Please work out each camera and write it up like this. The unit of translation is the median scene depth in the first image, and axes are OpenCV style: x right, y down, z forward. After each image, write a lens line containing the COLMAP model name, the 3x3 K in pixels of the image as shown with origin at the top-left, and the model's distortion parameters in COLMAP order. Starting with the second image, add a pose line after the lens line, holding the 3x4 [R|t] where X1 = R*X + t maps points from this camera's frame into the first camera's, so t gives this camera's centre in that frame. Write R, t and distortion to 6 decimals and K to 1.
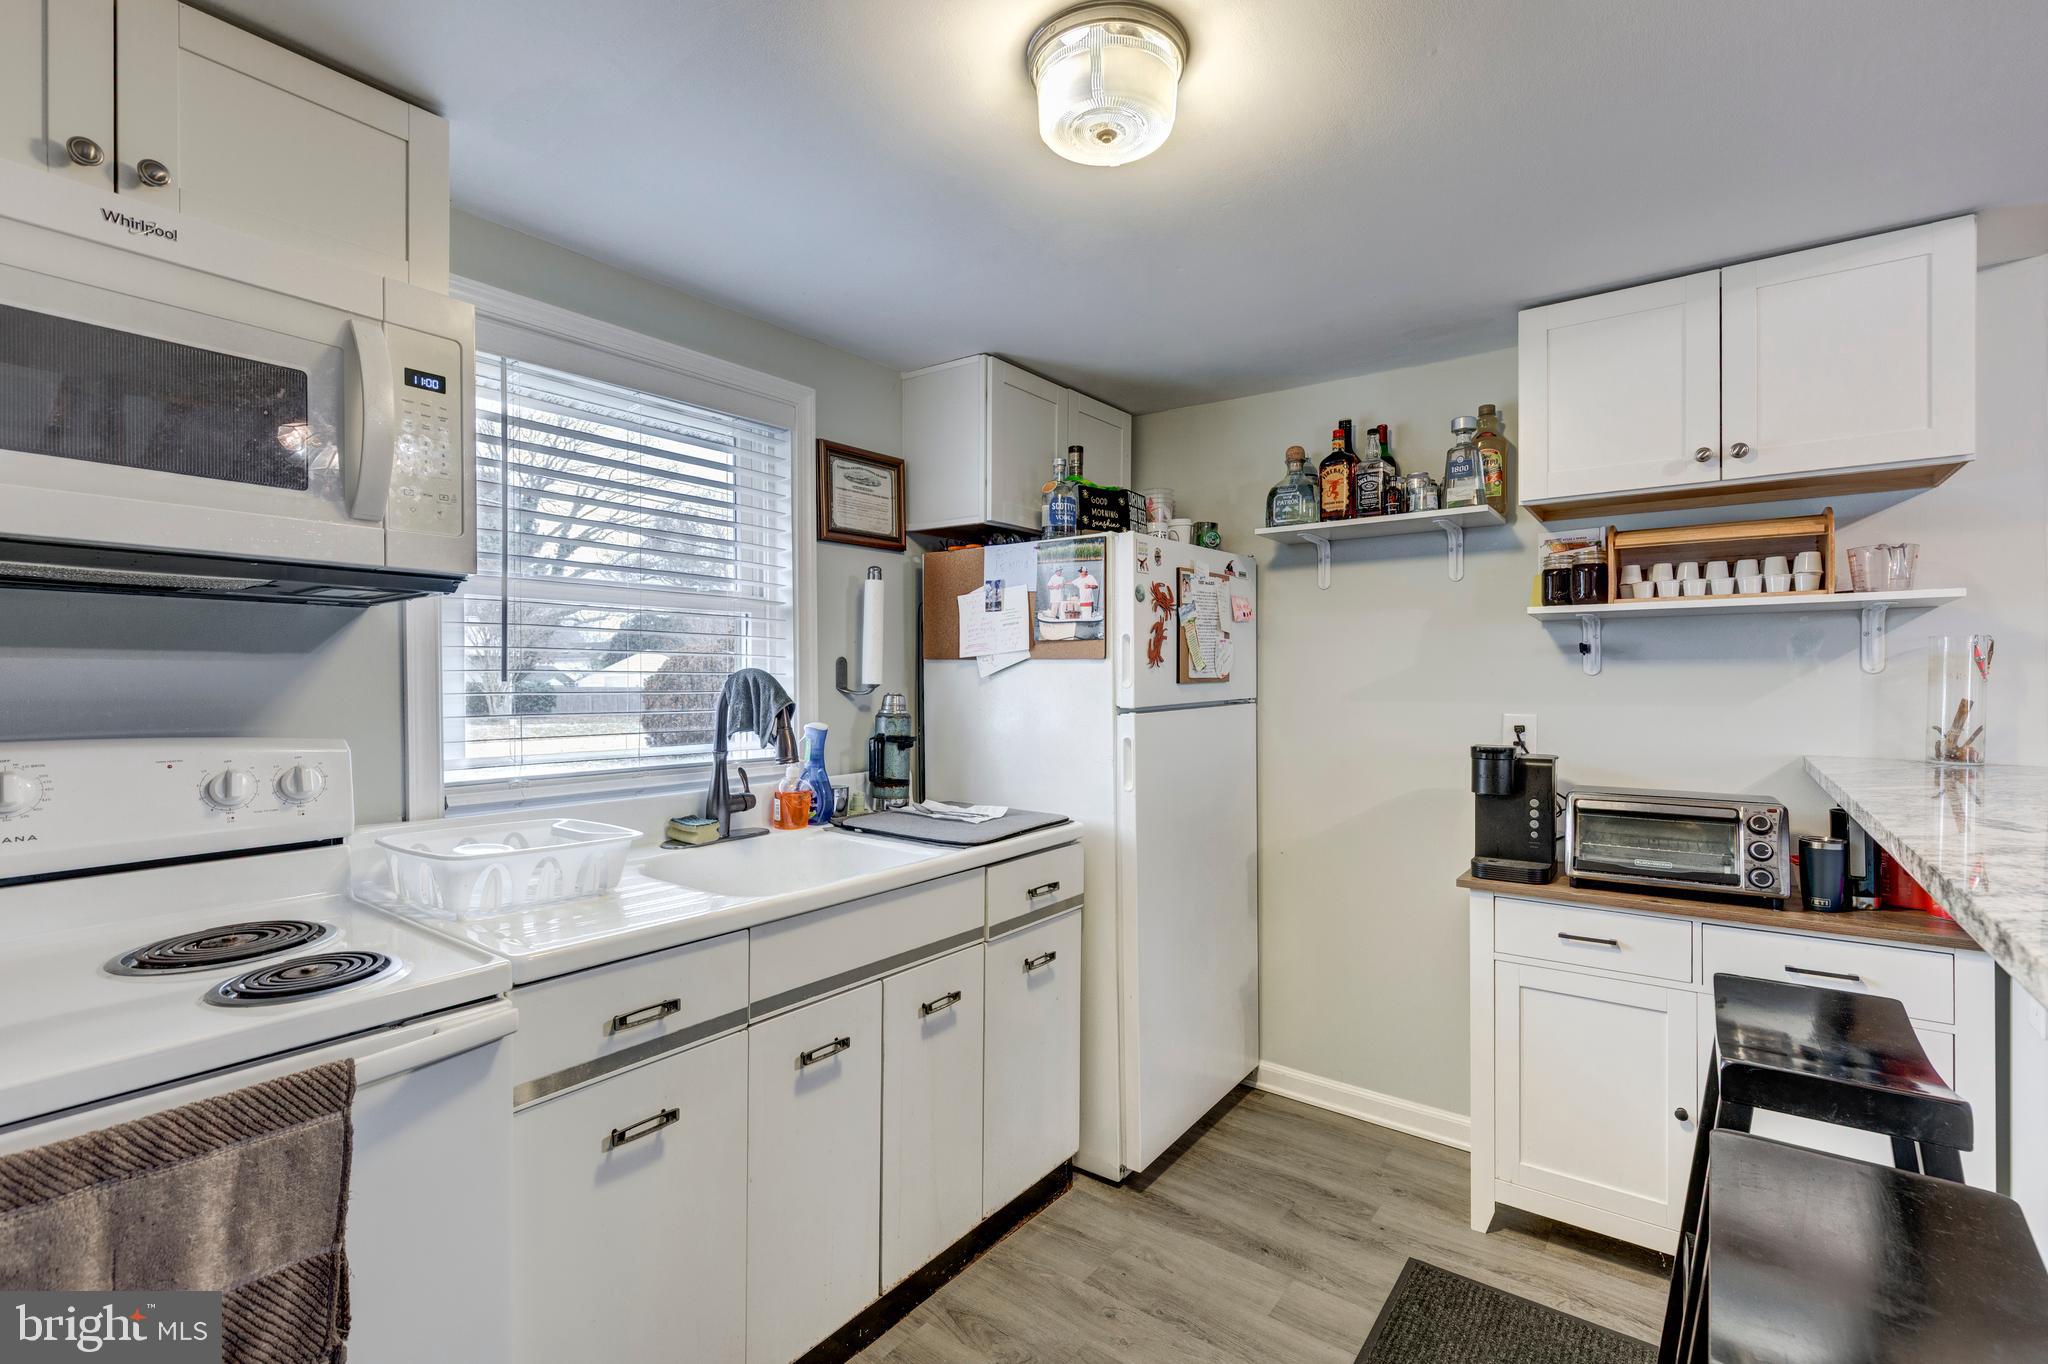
lens RADIAL K [[935.6, 0, 1030.9], [0, 935.6, 682.2], [0, 0, 1]] dist [0.006248, -0.001553]
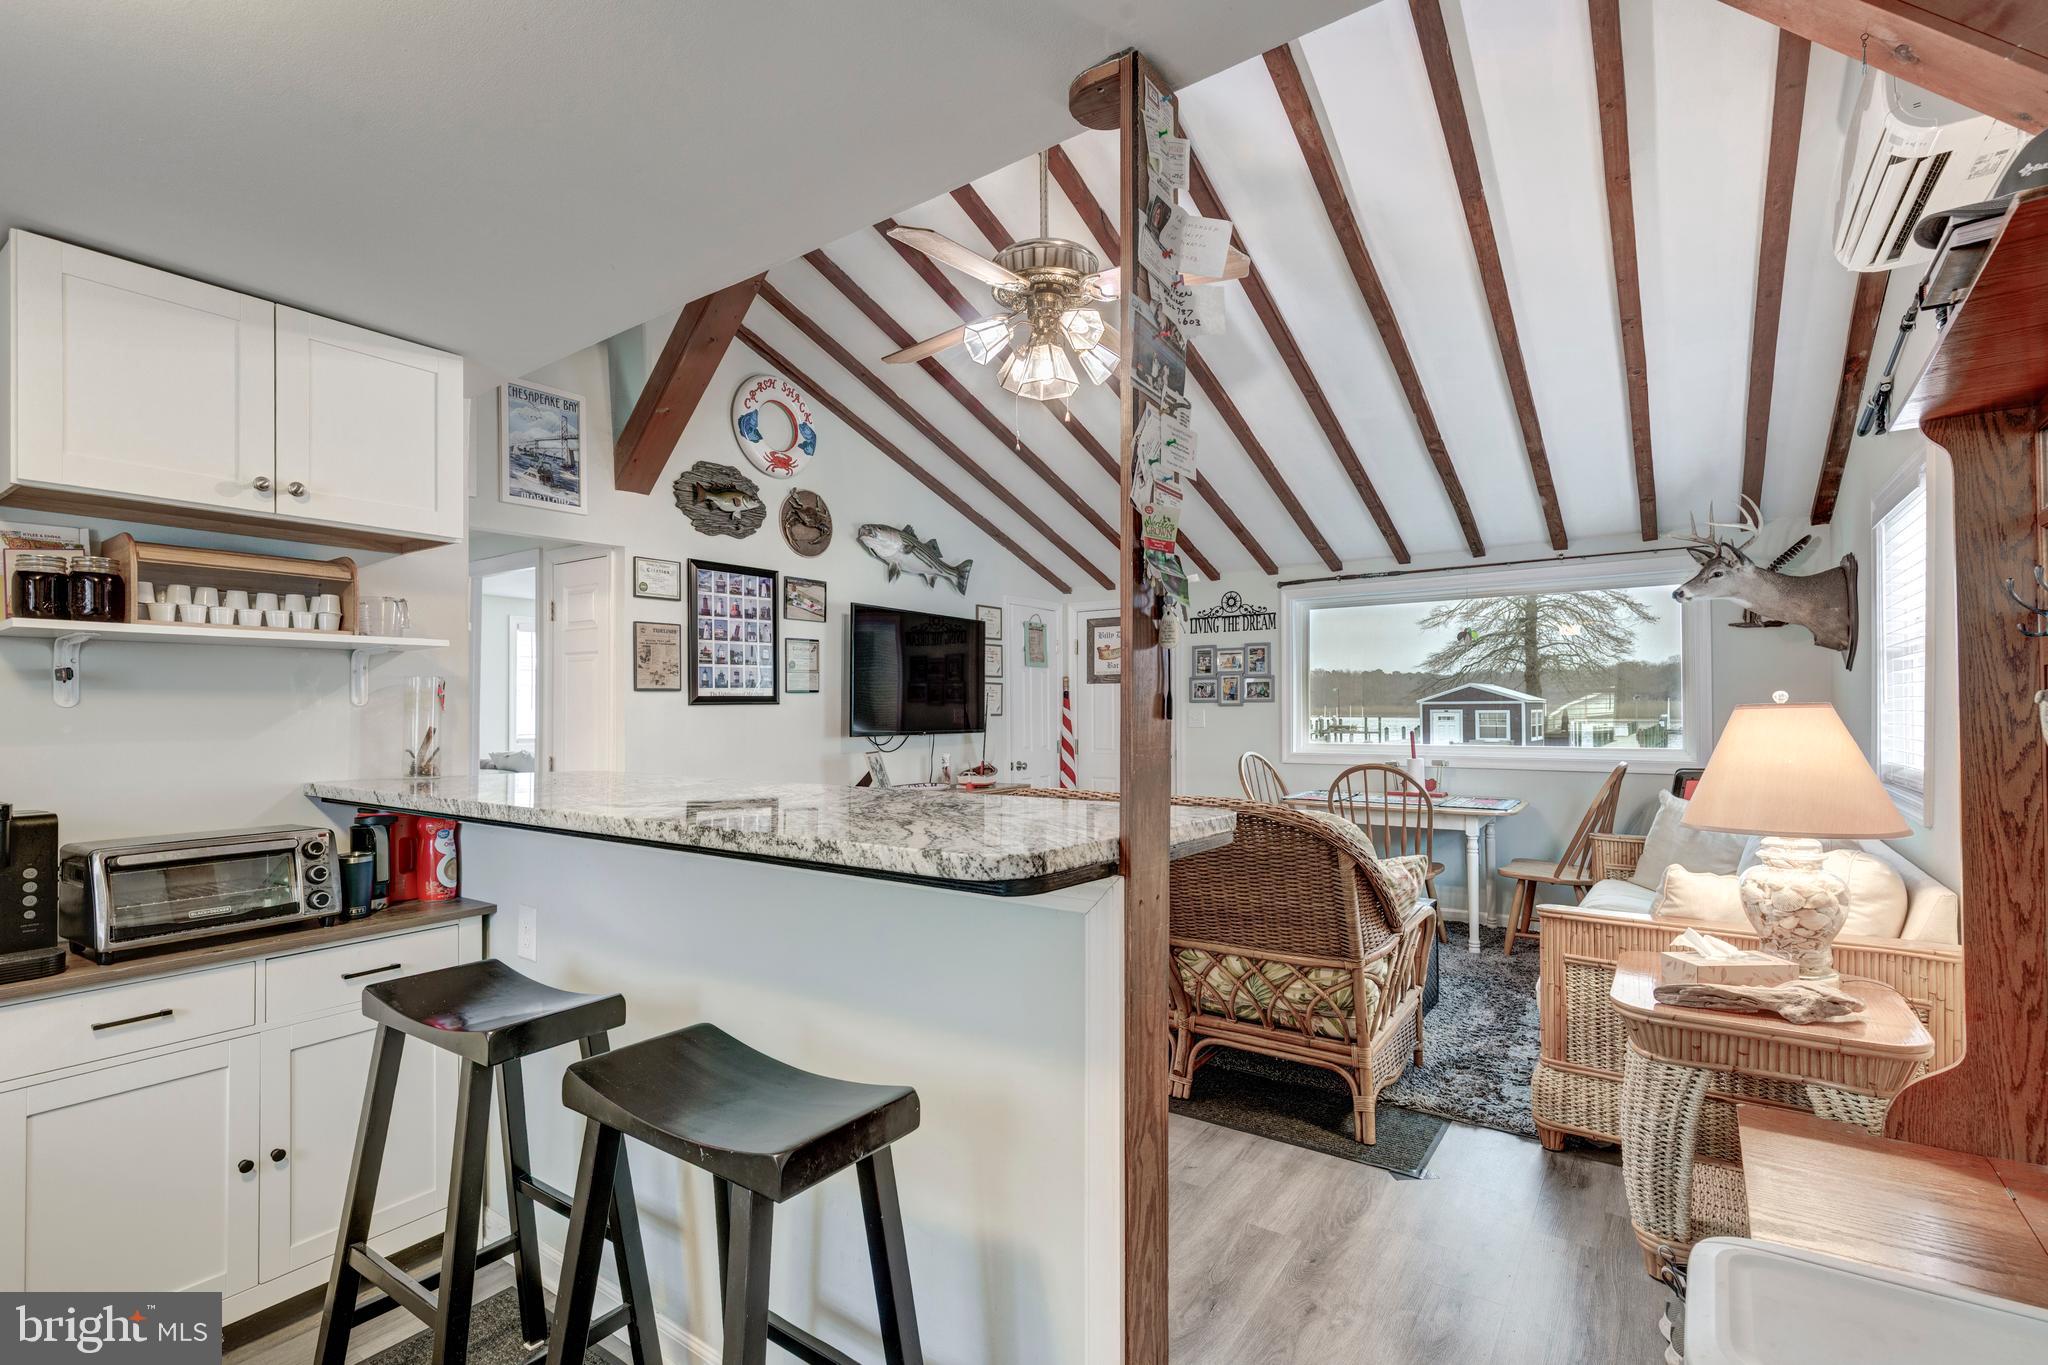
lens RADIAL K [[921.6, 0, 1051.3], [0, 921.6, 697.1], [0, 0, 1]] dist [0.007570, -0.000274]
pose [[-0.053853, 0.013289, 0.998460, -0.266543], [0.006774, 0.999893, -0.012943, -0.000069], [-0.998526, 0.006066, -0.053937, 0.201734]]
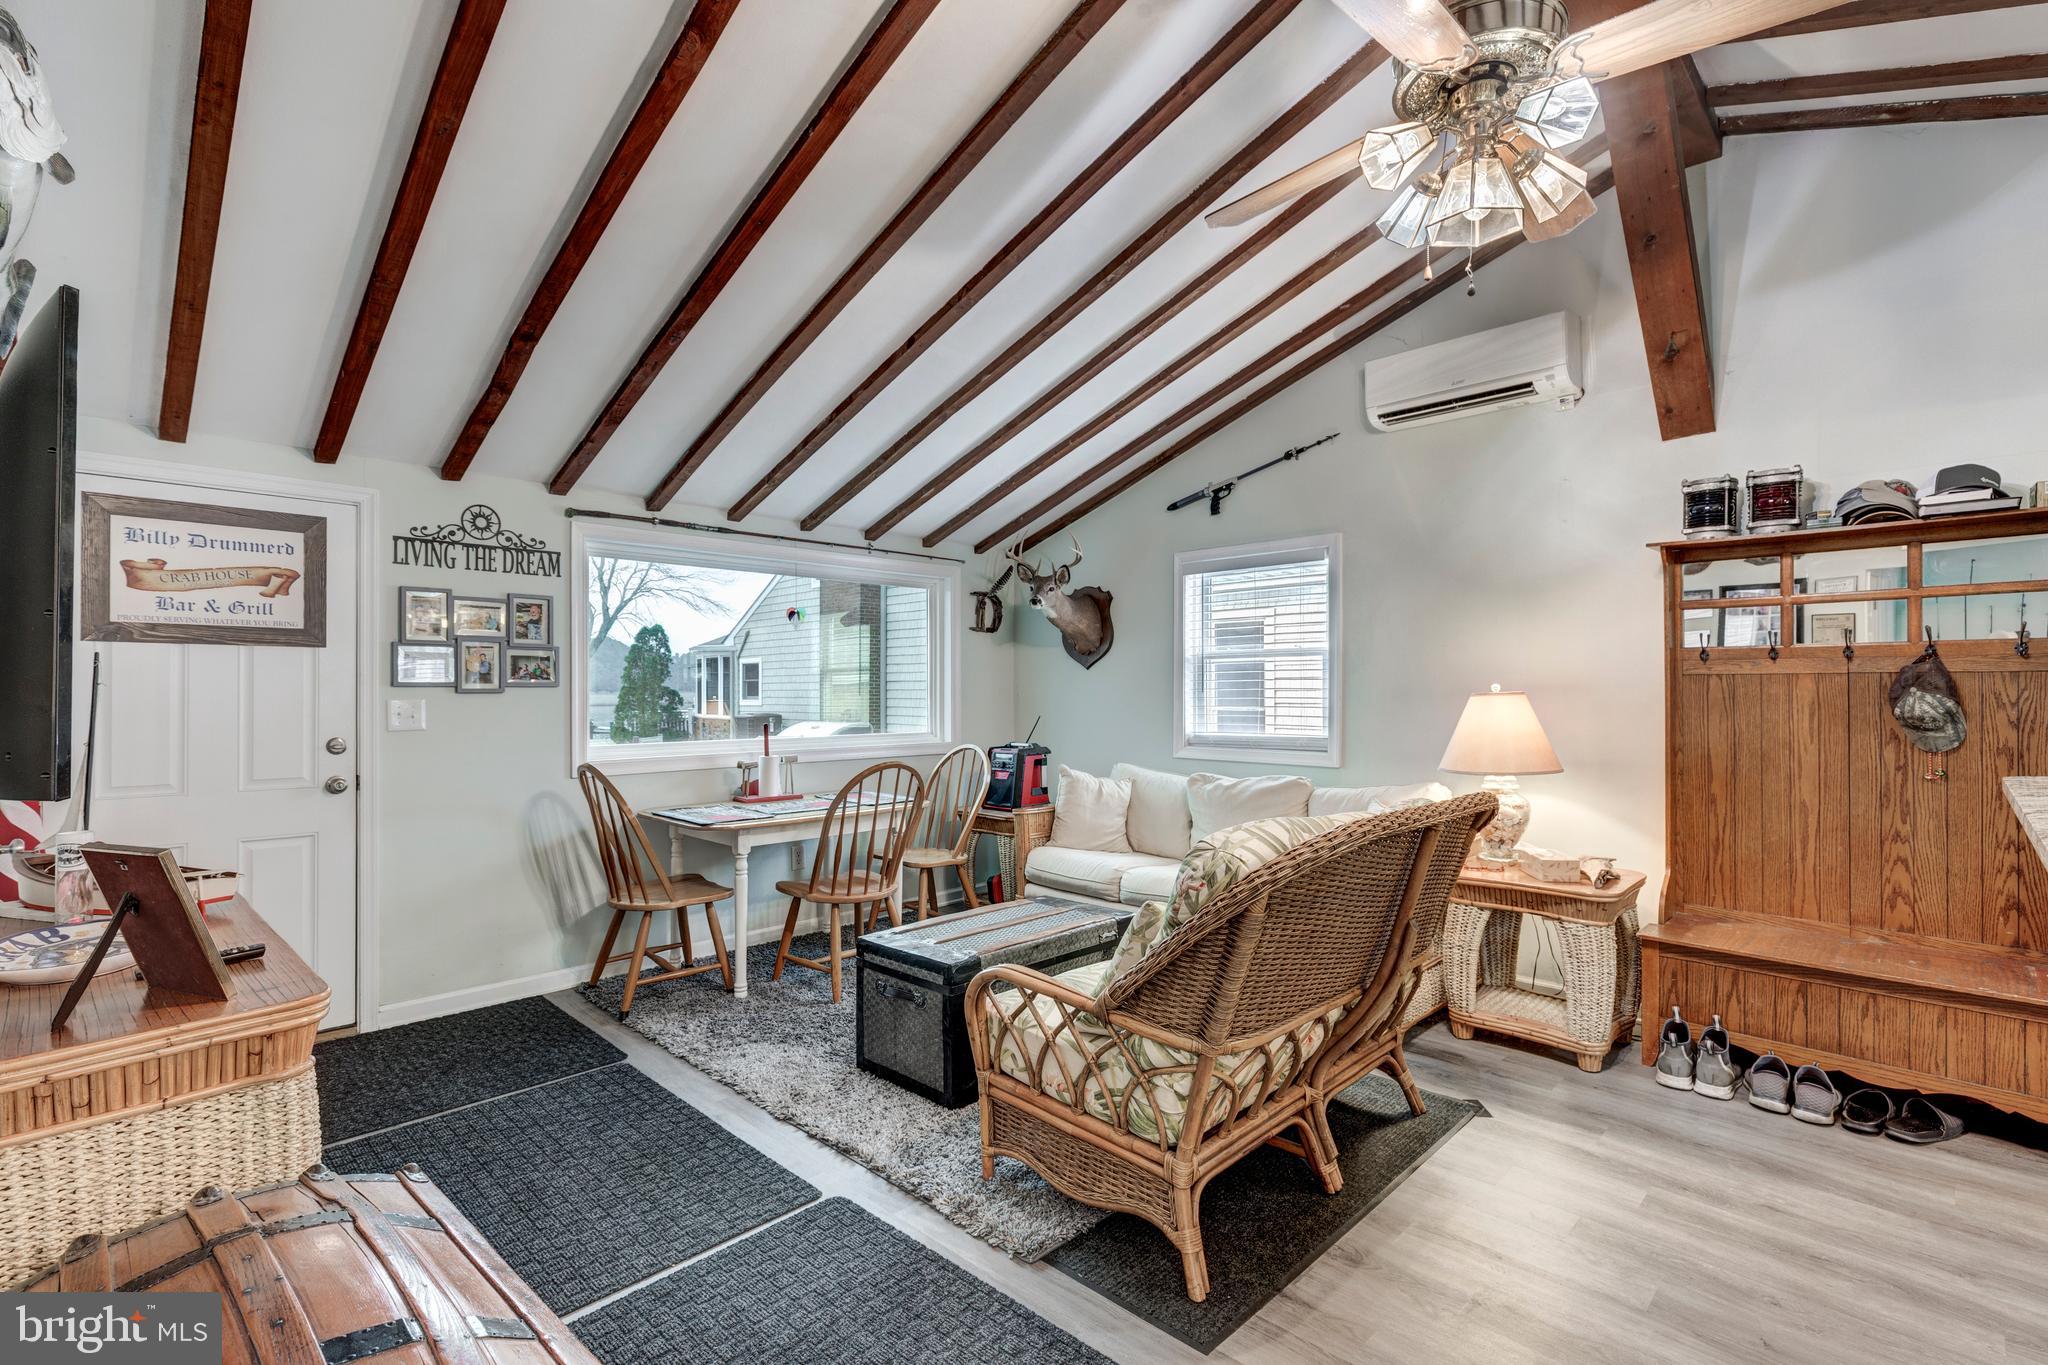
lens RADIAL K [[914.7, 0, 1018.5], [0, 914.7, 686.5], [0, 0, 1]] dist [0.002367, -0.000045]
pose [[-0.988783, 0.003855, 0.149307, 1.327932], [0.003092, 0.999981, -0.005346, -0.004991], [-0.149324, -0.004824, -0.988777, 1.072477]]
